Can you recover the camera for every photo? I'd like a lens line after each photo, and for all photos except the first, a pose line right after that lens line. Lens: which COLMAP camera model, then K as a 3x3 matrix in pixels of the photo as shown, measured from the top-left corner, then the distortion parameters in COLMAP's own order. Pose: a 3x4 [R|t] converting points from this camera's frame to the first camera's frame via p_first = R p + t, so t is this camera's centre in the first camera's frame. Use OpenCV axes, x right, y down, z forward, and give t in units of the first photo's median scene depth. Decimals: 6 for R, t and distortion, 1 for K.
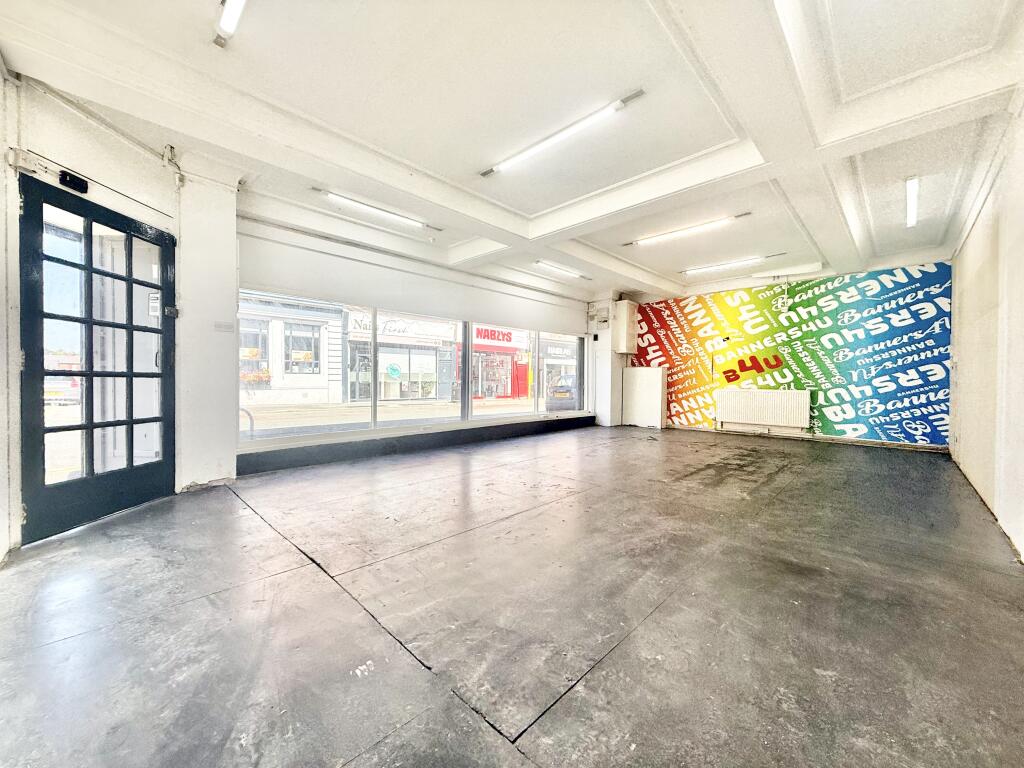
lens RADIAL K [[408.6, 0, 509.4], [0, 408.6, 384.2], [0, 0, 1]] dist [0.000971, -0.000133]
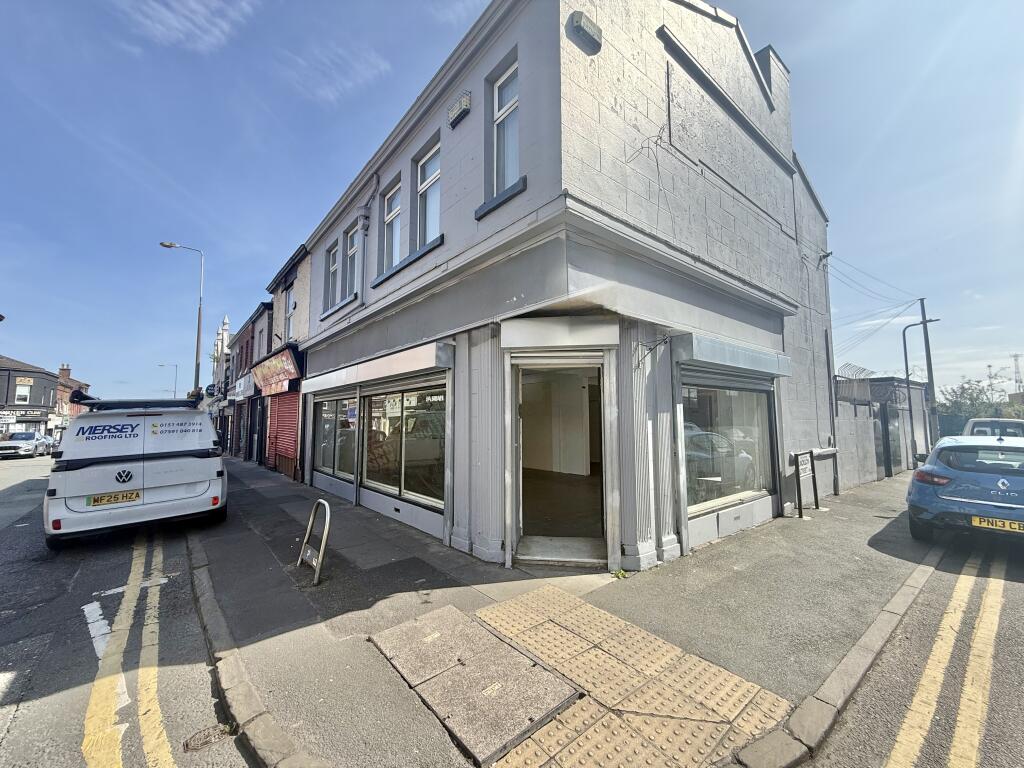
lens RADIAL K [[408.6, 0, 510.3], [0, 408.6, 384.6], [0, 0, 1]] dist [0.000971, -0.000133]
pose [[0.111053, 0.075643, 0.990932, -1.029787], [0.017078, 0.996807, -0.078005, -0.074527], [-0.993668, 0.025585, 0.109406, 0.370864]]
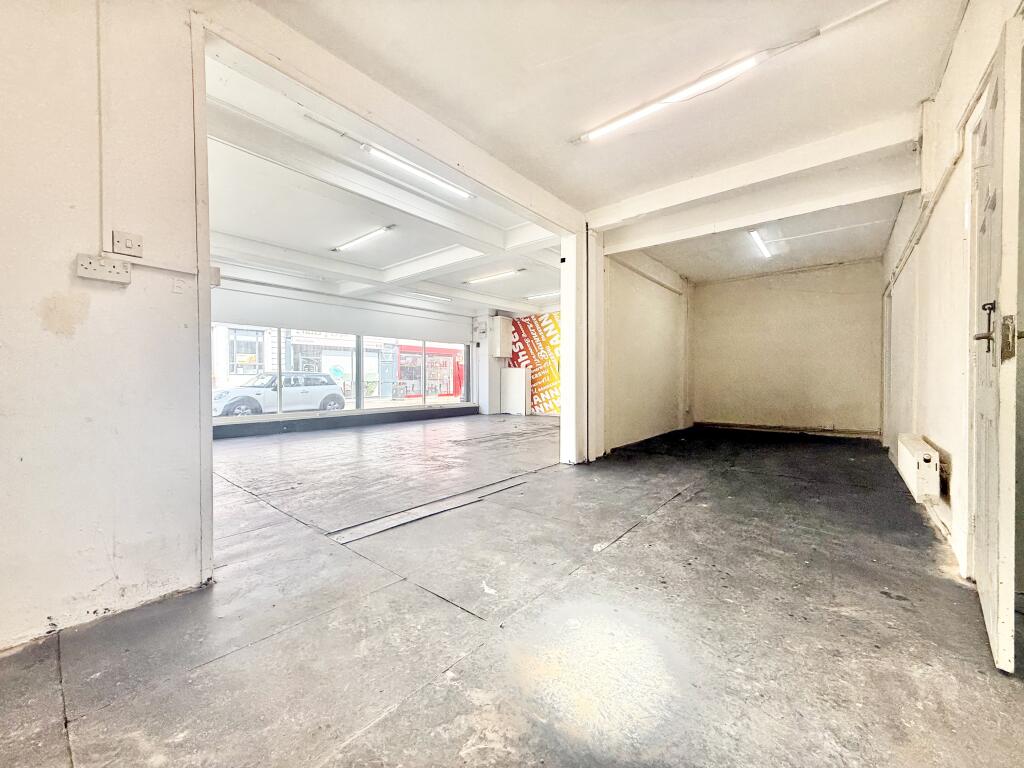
lens RADIAL K [[408.6, 0, 510.7], [0, 408.6, 385.0], [0, 0, 1]] dist [0.000971, -0.000133]
pose [[0.996844, -0.010238, 0.078724, 0.235701], [0.009948, 0.999942, 0.004078, 0.007079], [-0.078762, -0.003282, 0.996888, -0.308836]]
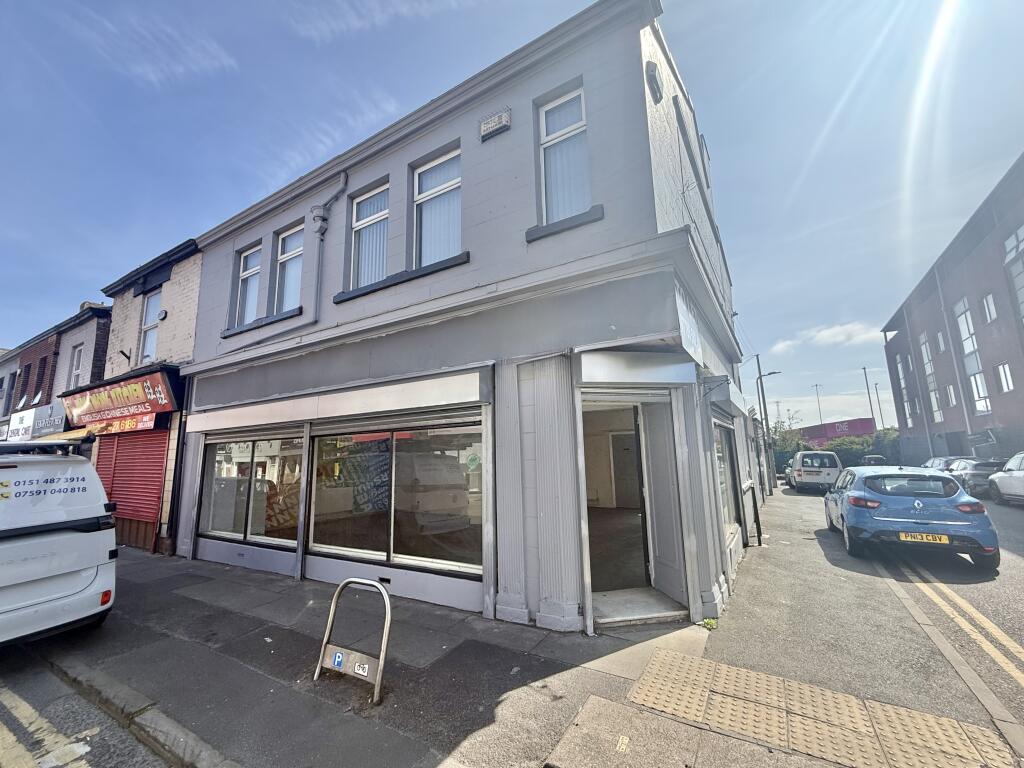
lens RADIAL K [[423.5, 0, 511.8], [0, 423.5, 383.6], [0, 0, 1]] dist [-0.001594, 0.000716]
pose [[-0.218523, 0.164298, 0.961901, -0.966280], [0.034586, 0.986409, -0.160627, -0.084887], [-0.975219, -0.001832, -0.221235, 0.643038]]
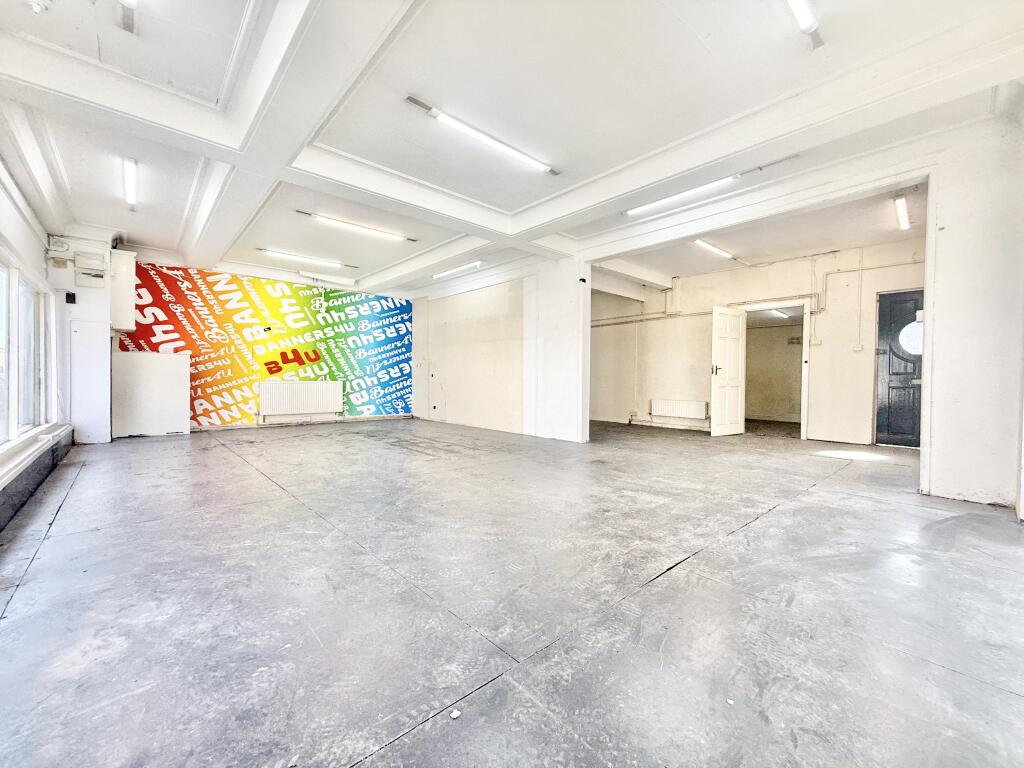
lens RADIAL K [[408.6, 0, 511.0], [0, 408.6, 383.6], [0, 0, 1]] dist [0.000971, -0.000133]
pose [[0.060841, -0.017998, 0.997985, -0.387287], [0.004084, 0.999834, 0.017782, 0.002831], [-0.998139, 0.002994, 0.060905, 0.361004]]
